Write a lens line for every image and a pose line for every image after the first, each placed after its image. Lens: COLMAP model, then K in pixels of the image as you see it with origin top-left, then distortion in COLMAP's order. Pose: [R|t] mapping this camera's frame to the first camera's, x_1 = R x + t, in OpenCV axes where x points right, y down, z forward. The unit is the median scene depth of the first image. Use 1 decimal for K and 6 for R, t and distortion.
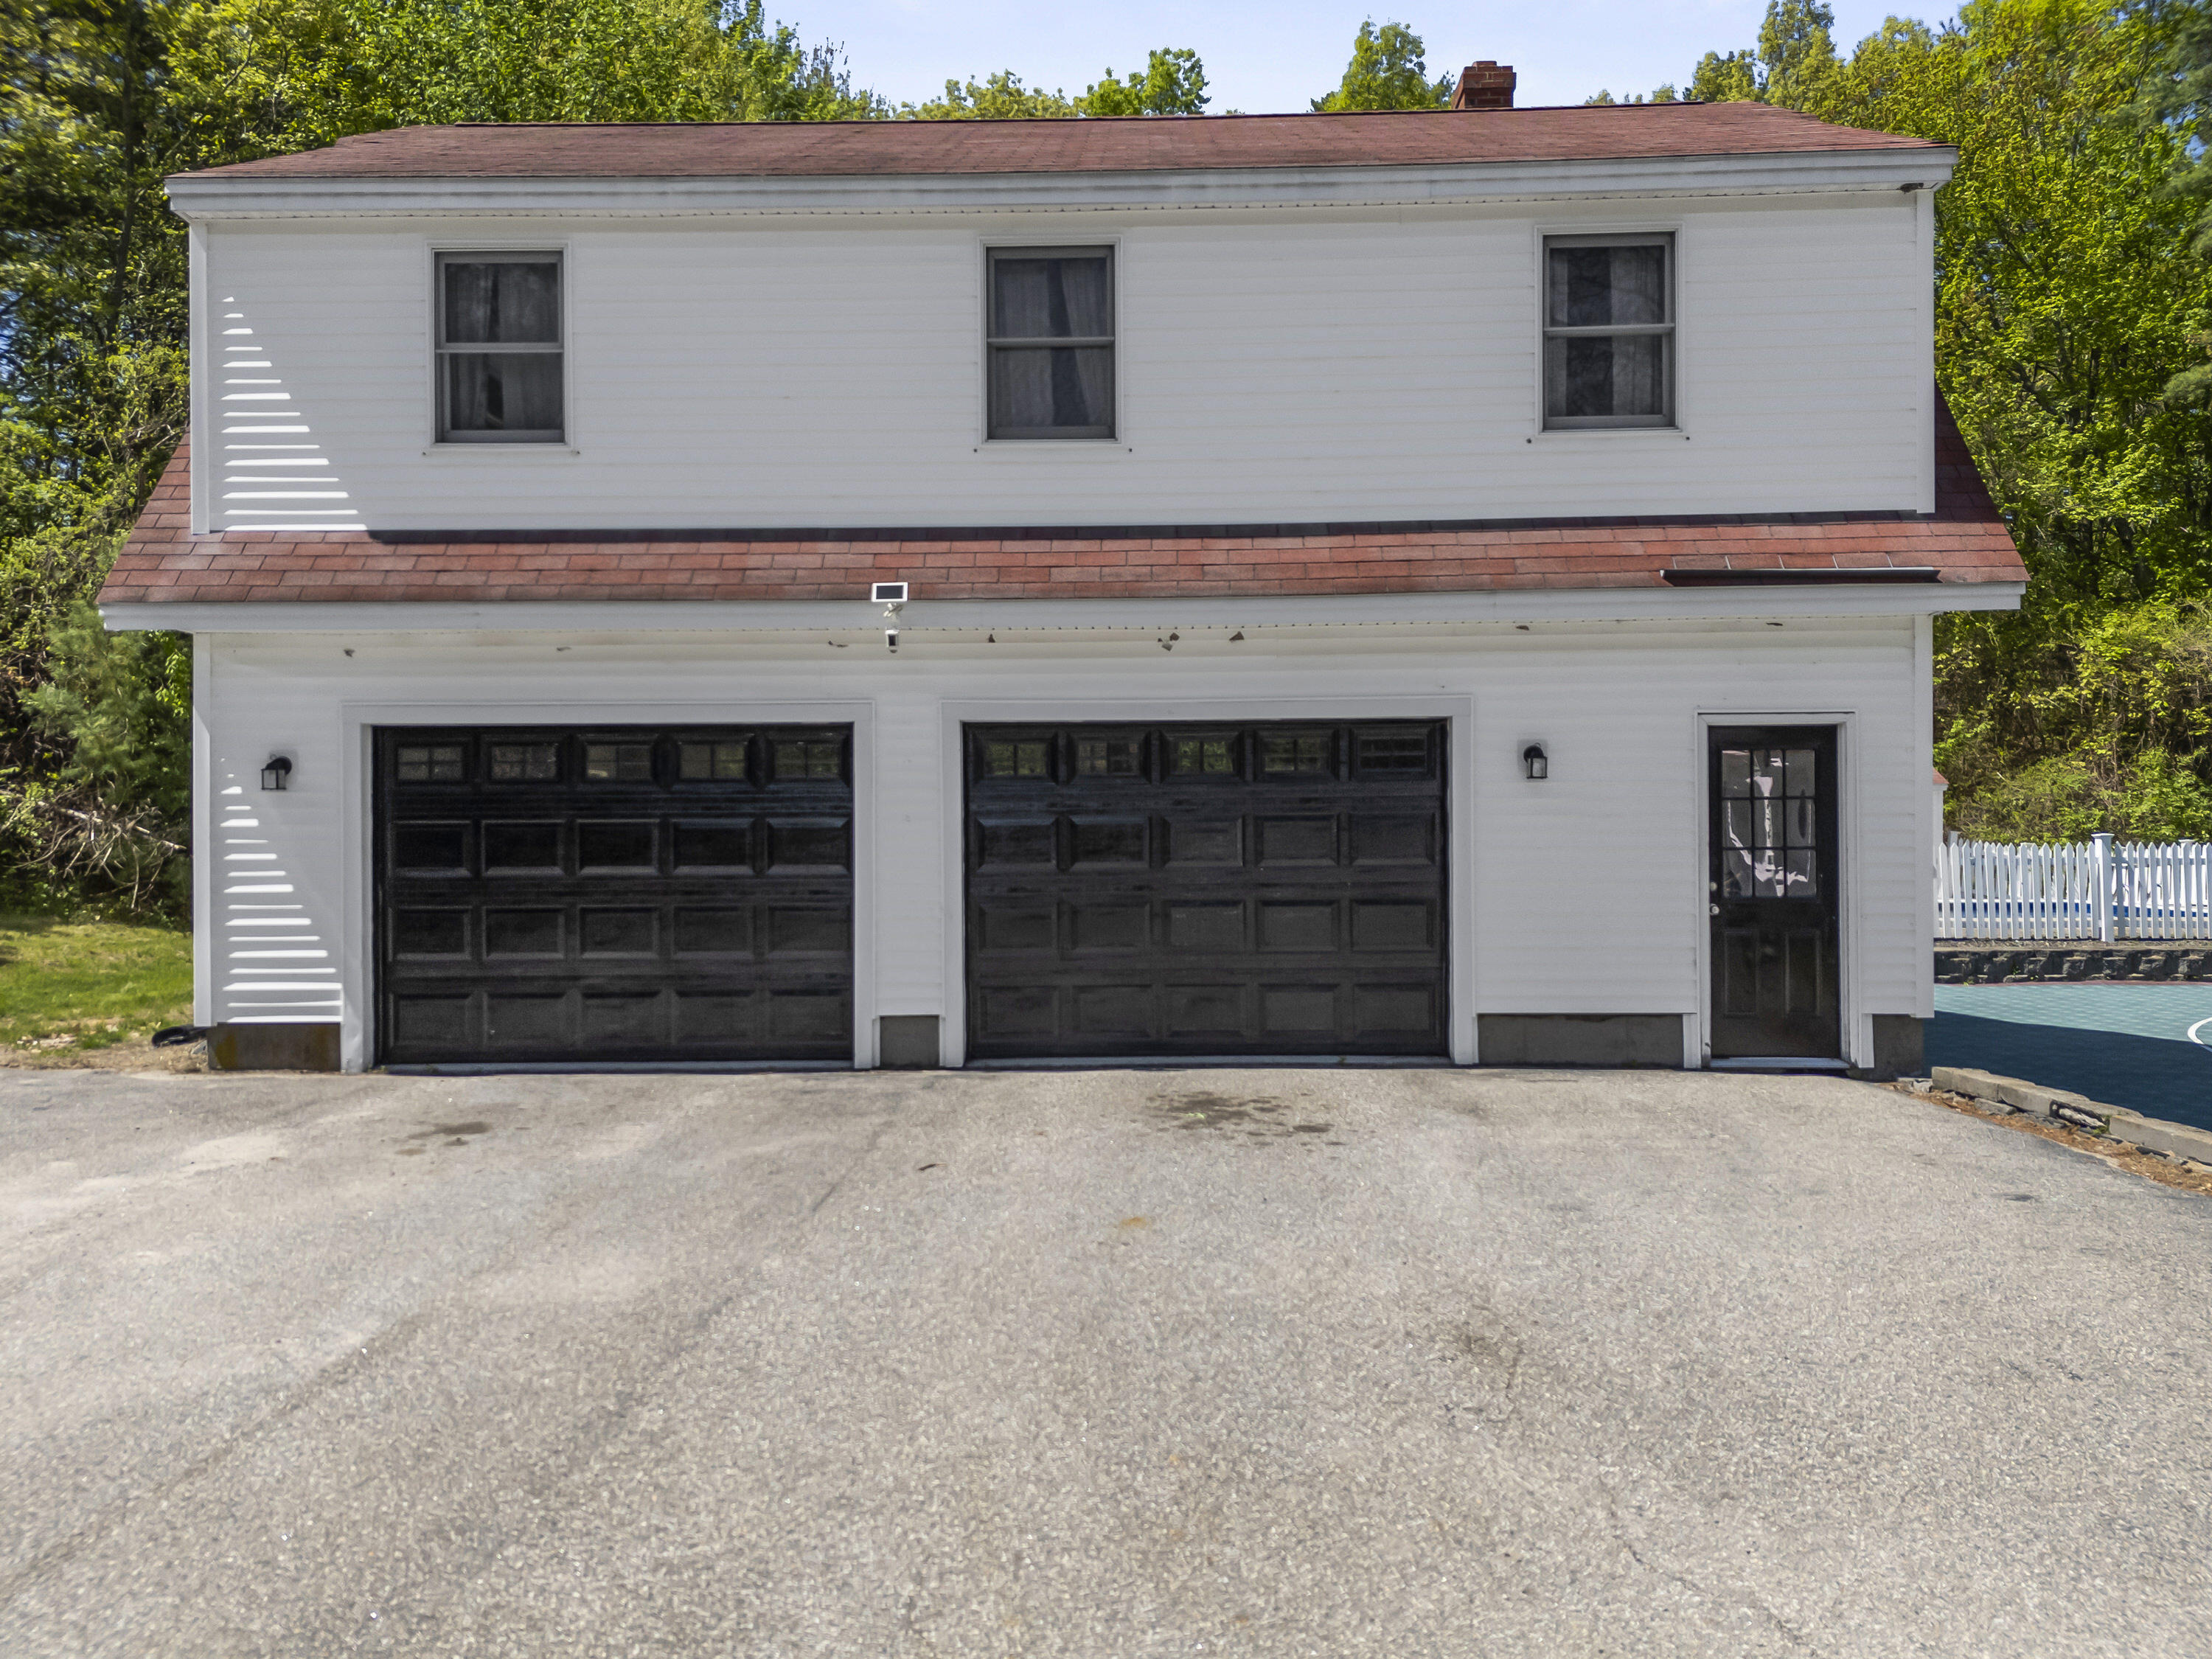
lens RADIAL K [[1608.2, 0, 1103.6], [0, 1608.2, 834.7], [0, 0, 1]] dist [0.094018, -0.098764]
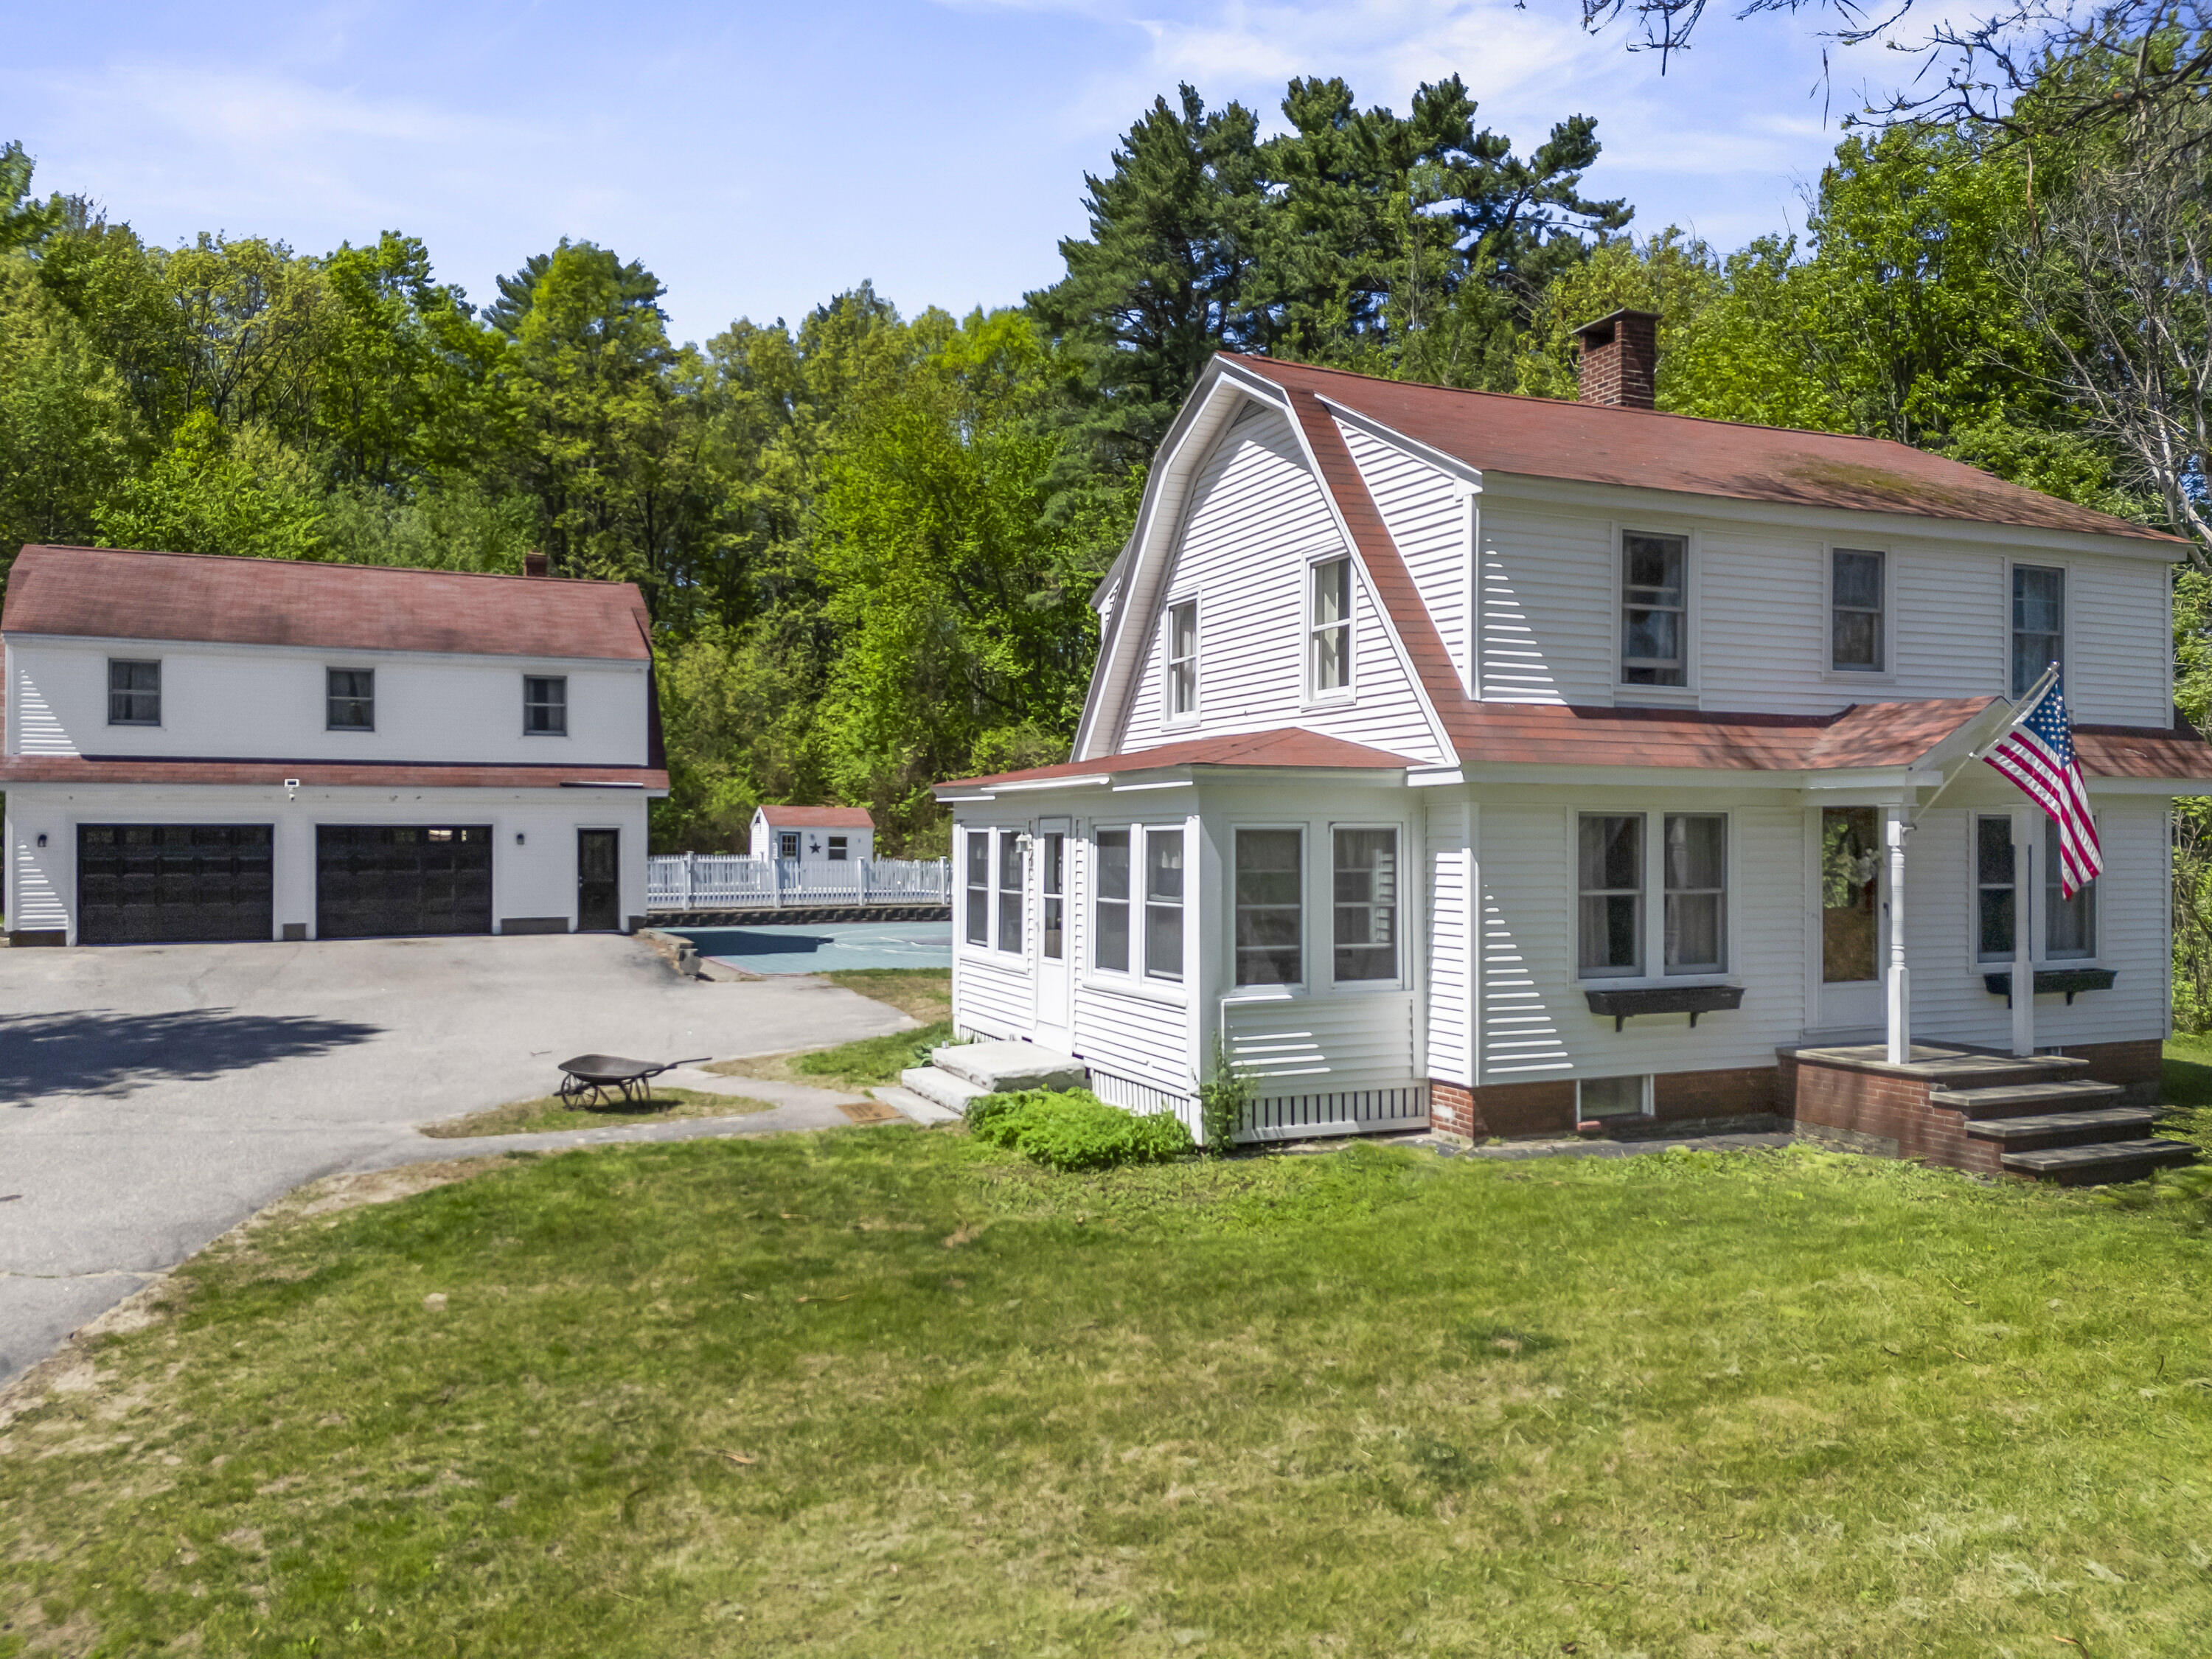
lens RADIAL K [[1608.2, 0, 1103.6], [0, 1608.2, 834.7], [0, 0, 1]] dist [0.094018, -0.098764]
pose [[0.902471, 0.005601, 0.430713, -0.074556], [-0.001877, 0.999957, -0.009071, -0.025665], [-0.430746, 0.007378, 0.902443, -2.315431]]
